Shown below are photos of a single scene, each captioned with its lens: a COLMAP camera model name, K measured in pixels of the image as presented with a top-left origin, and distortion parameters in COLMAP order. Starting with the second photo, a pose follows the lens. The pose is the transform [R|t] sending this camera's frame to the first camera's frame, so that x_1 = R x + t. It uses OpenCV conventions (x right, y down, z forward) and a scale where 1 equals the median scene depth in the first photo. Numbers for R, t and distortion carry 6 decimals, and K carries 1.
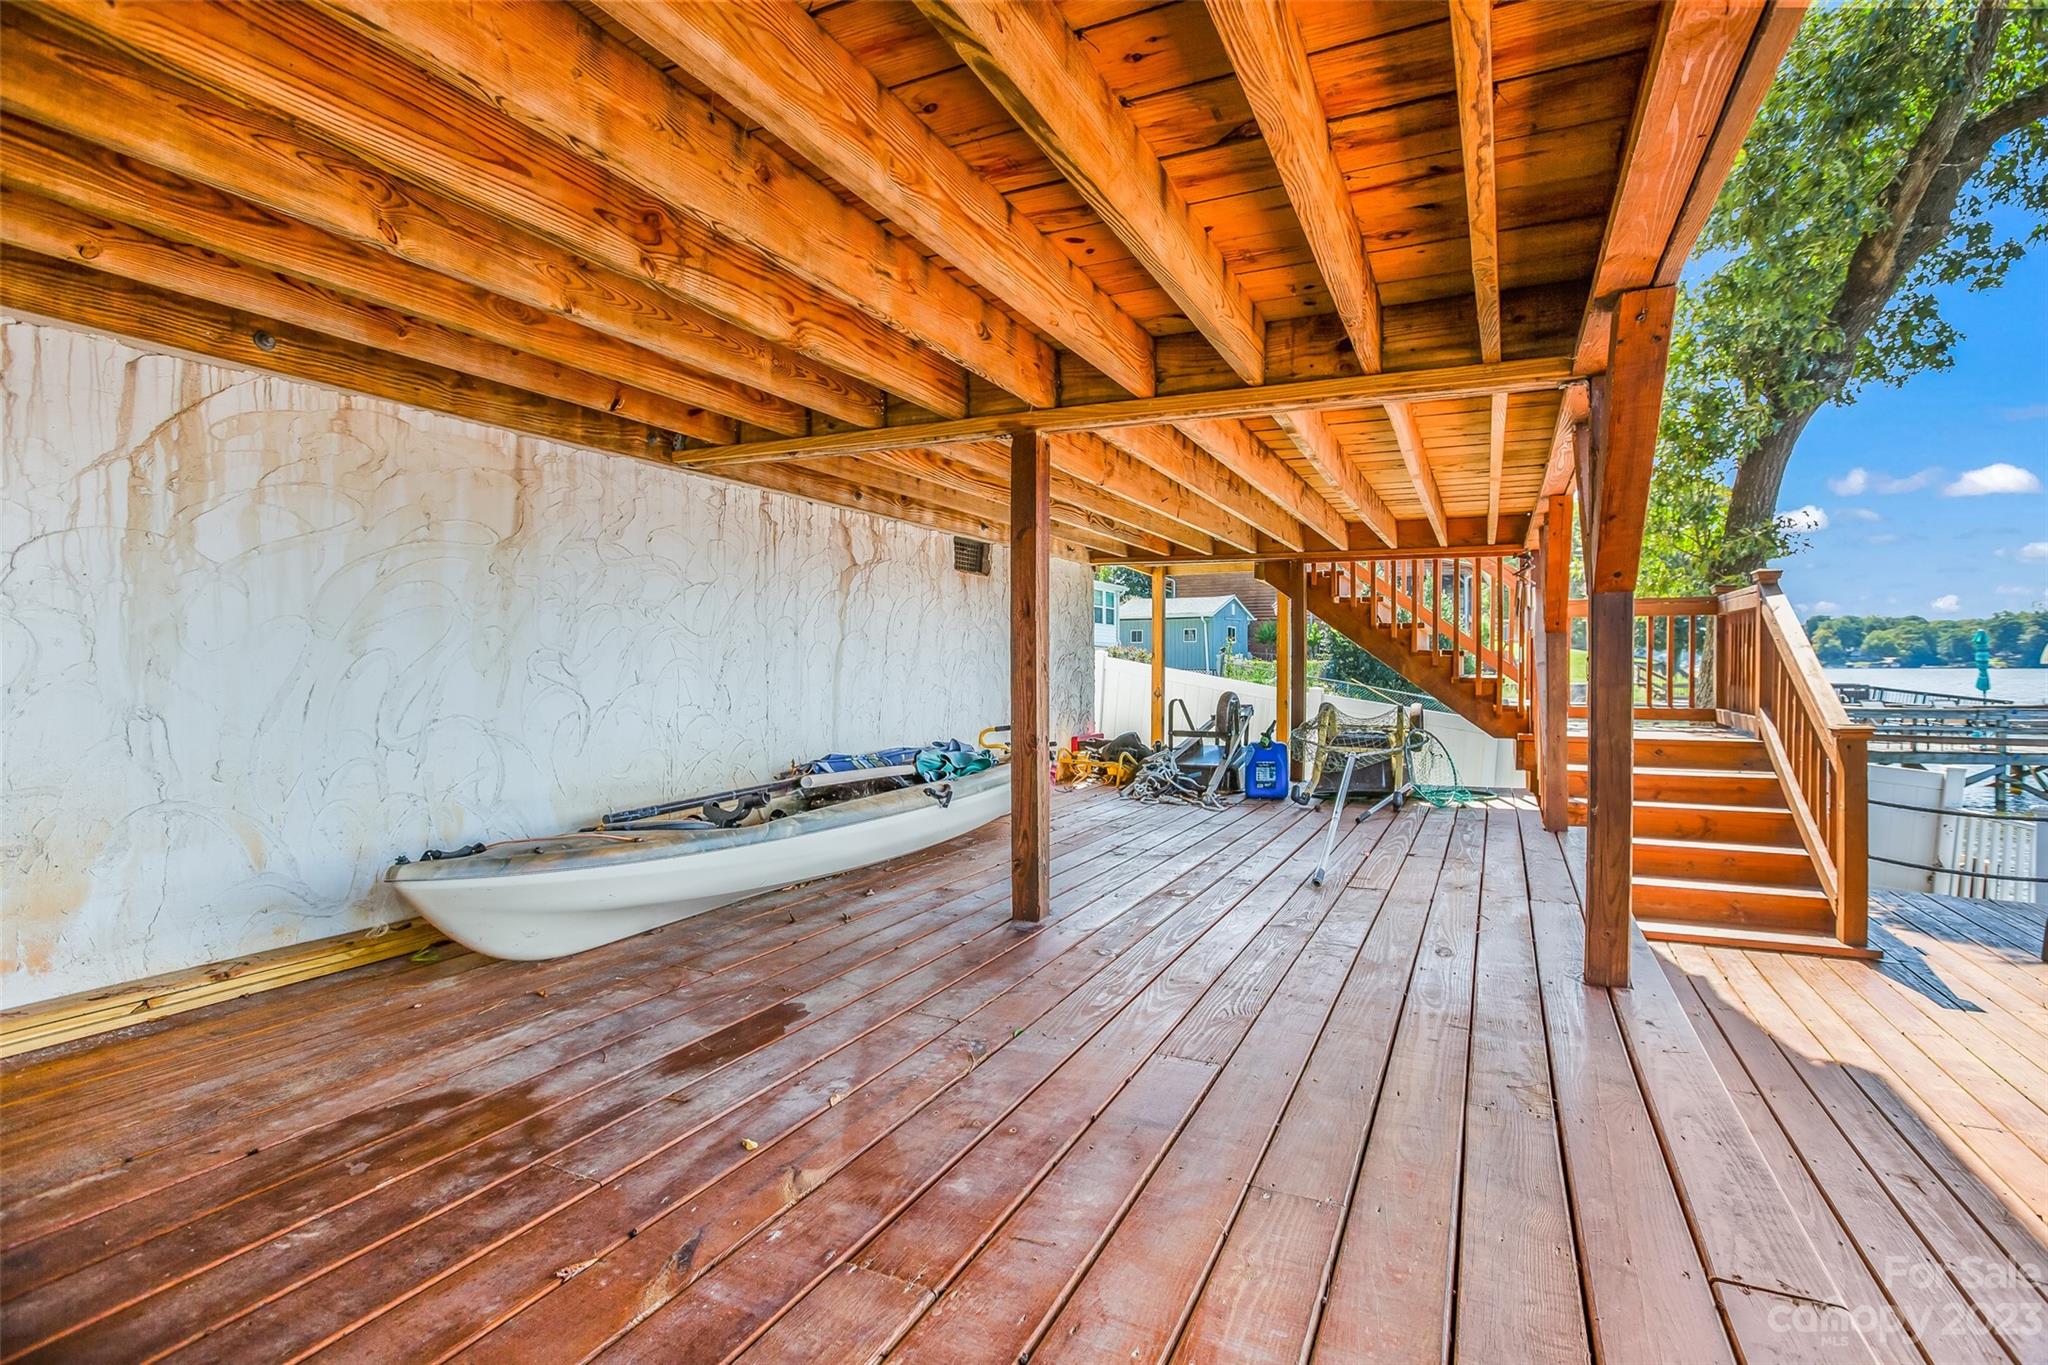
lens RADIAL K [[913.4, 0, 1024.0], [0, 913.4, 682.5], [0, 0, 1]] dist [-0.017405, 0.000038]
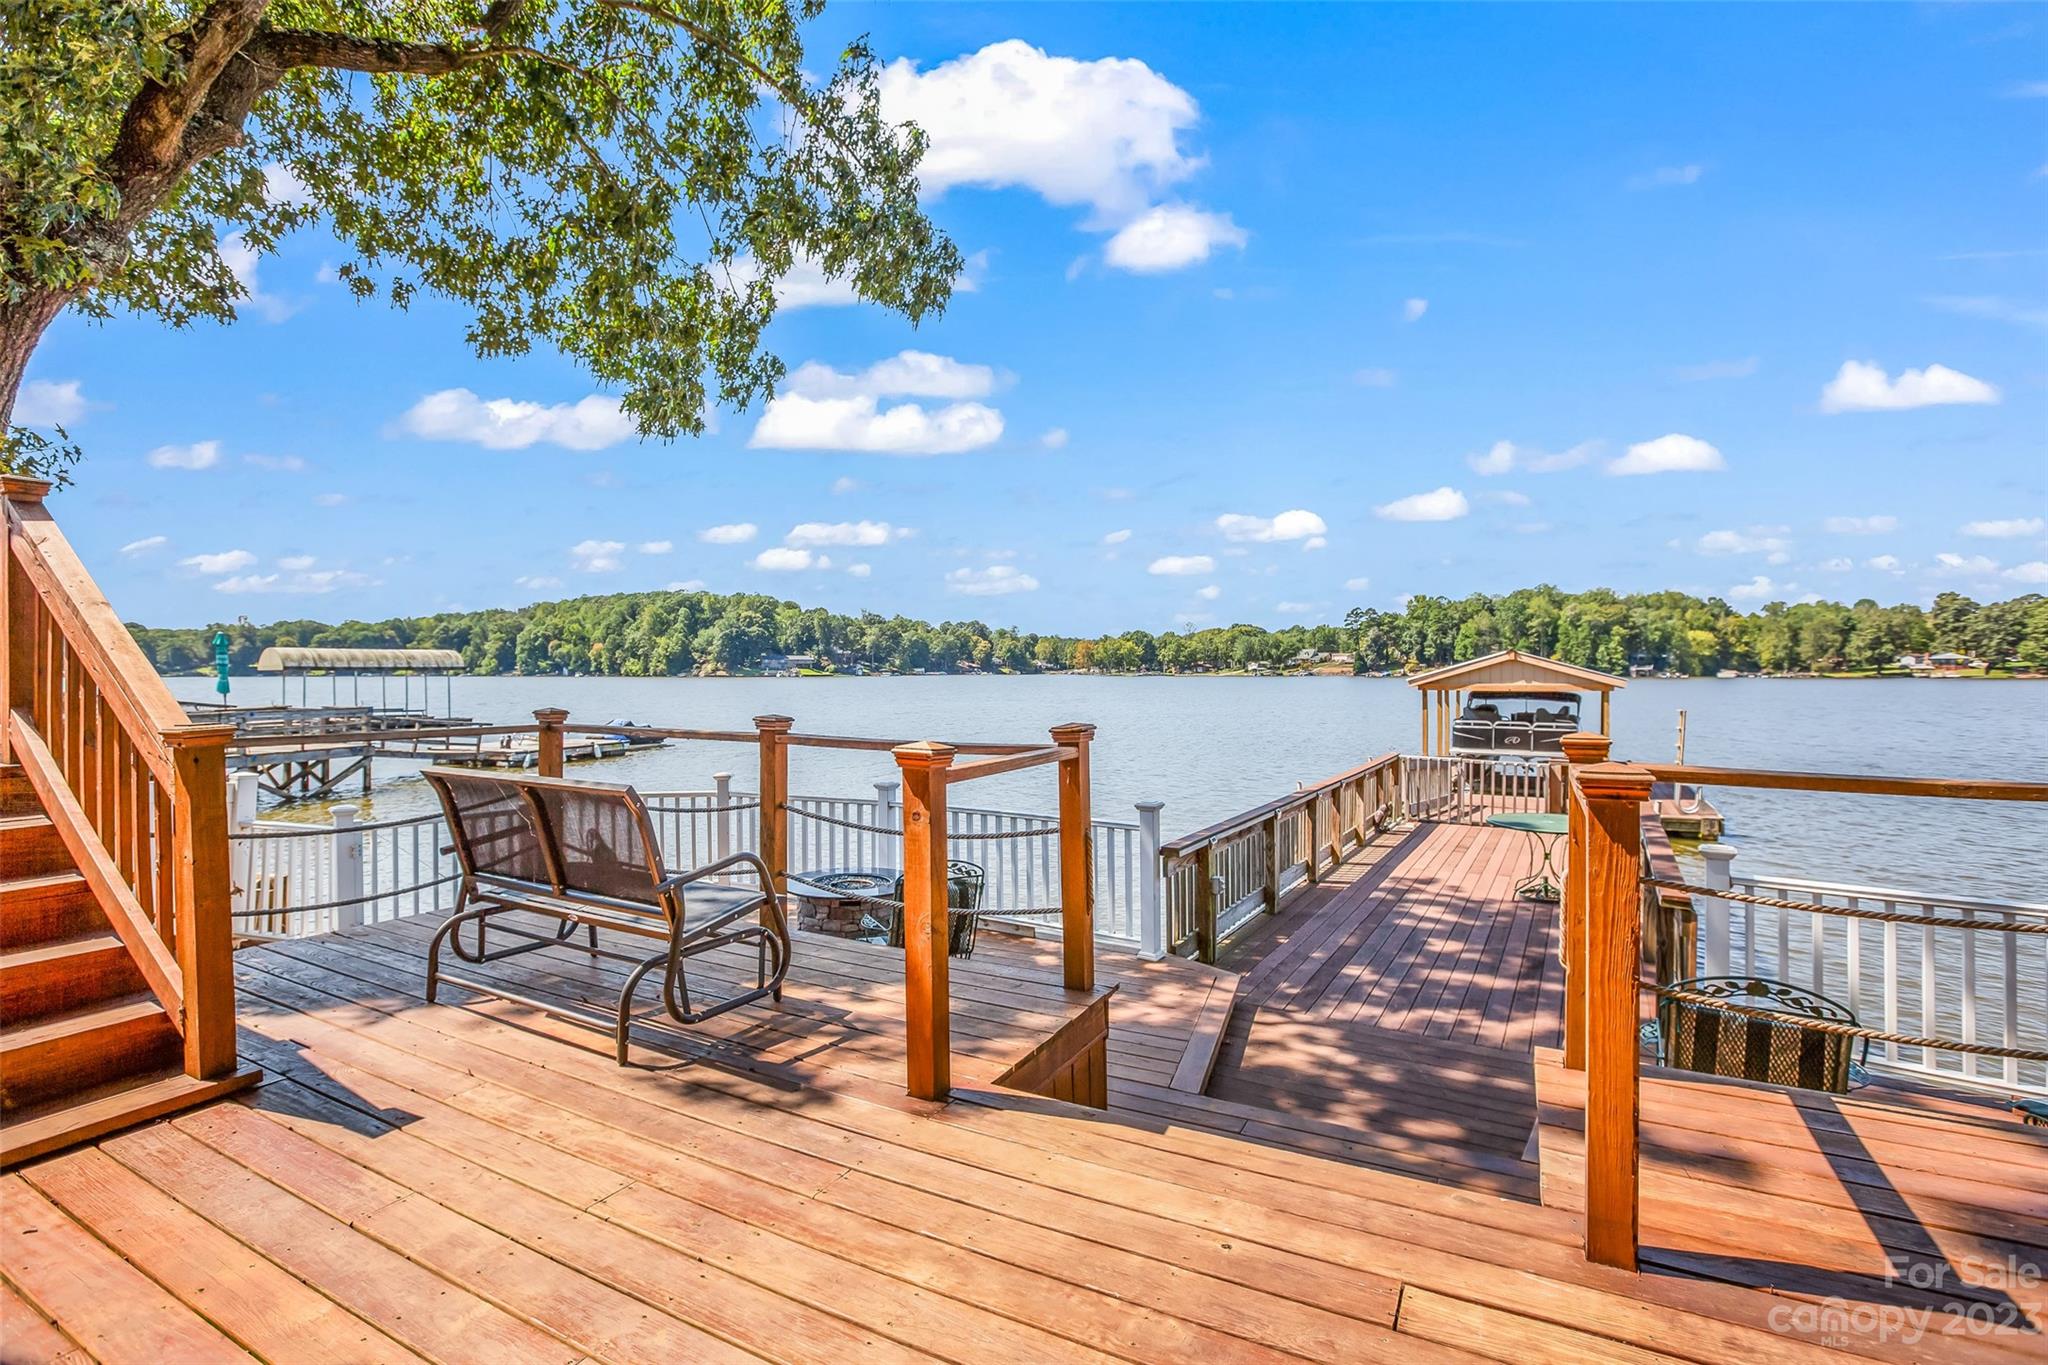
lens RADIAL K [[964.3, 0, 995.1], [0, 964.3, 679.5], [0, 0, 1]] dist [-0.083036, 0.048622]
pose [[0.038864, 0.000244, 0.999244, 0.230194], [0.013801, 0.999904, -0.000781, 0.018287], [-0.999149, 0.013821, 0.038857, 0.333071]]
